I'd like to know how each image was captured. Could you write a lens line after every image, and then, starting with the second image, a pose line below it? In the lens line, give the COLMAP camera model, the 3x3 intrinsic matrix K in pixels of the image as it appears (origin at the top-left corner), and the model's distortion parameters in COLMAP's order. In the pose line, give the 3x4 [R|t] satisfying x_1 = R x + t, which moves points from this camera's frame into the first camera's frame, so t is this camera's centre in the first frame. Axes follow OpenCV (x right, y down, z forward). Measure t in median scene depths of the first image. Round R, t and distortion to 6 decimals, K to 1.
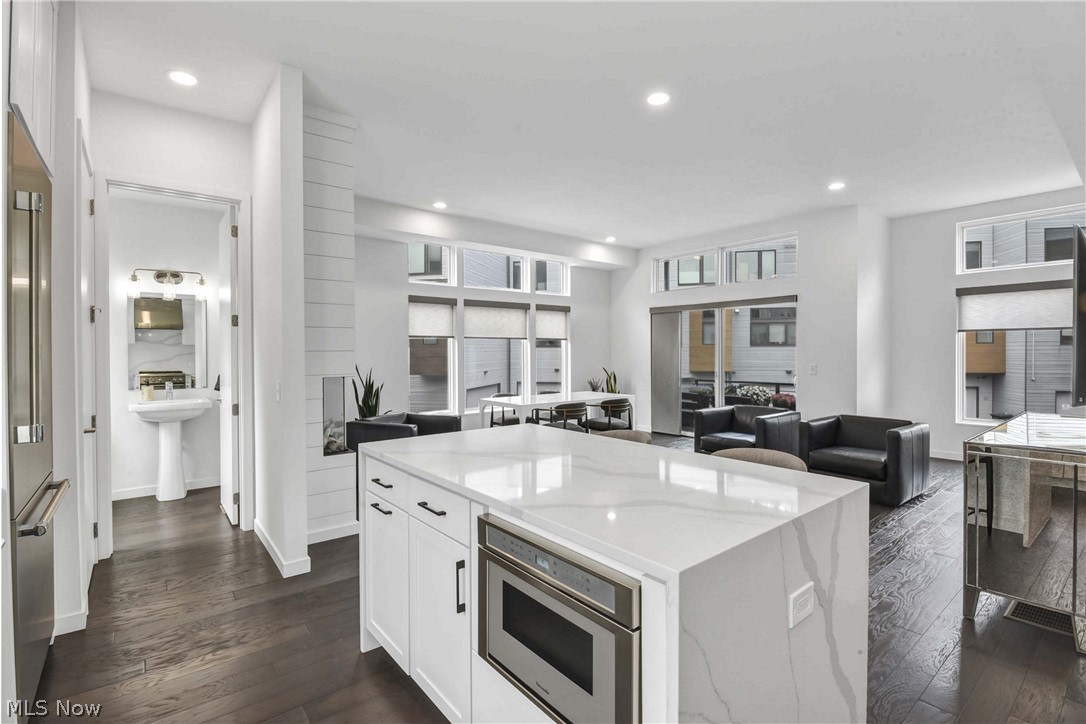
lens RADIAL K [[509.1, 0, 549.6], [0, 509.1, 355.4], [0, 0, 1]] dist [-0.002420, -0.000298]
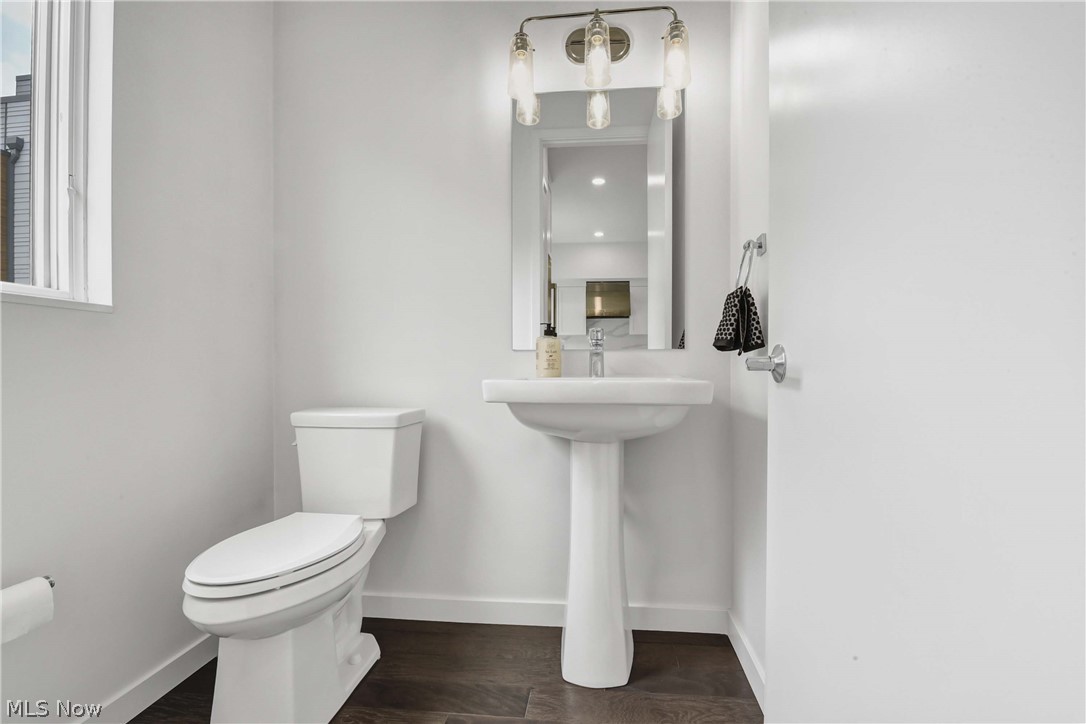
lens RADIAL K [[486.3, 0, 543.0], [0, 486.3, 362.0], [0, 0, 1]] dist [-0.003970, -0.010050]
pose [[0.695422, 0.010995, -0.718518, -0.515225], [-0.010963, 0.999929, 0.004691, 0.074839], [0.718518, 0.004614, 0.695493, 0.718572]]
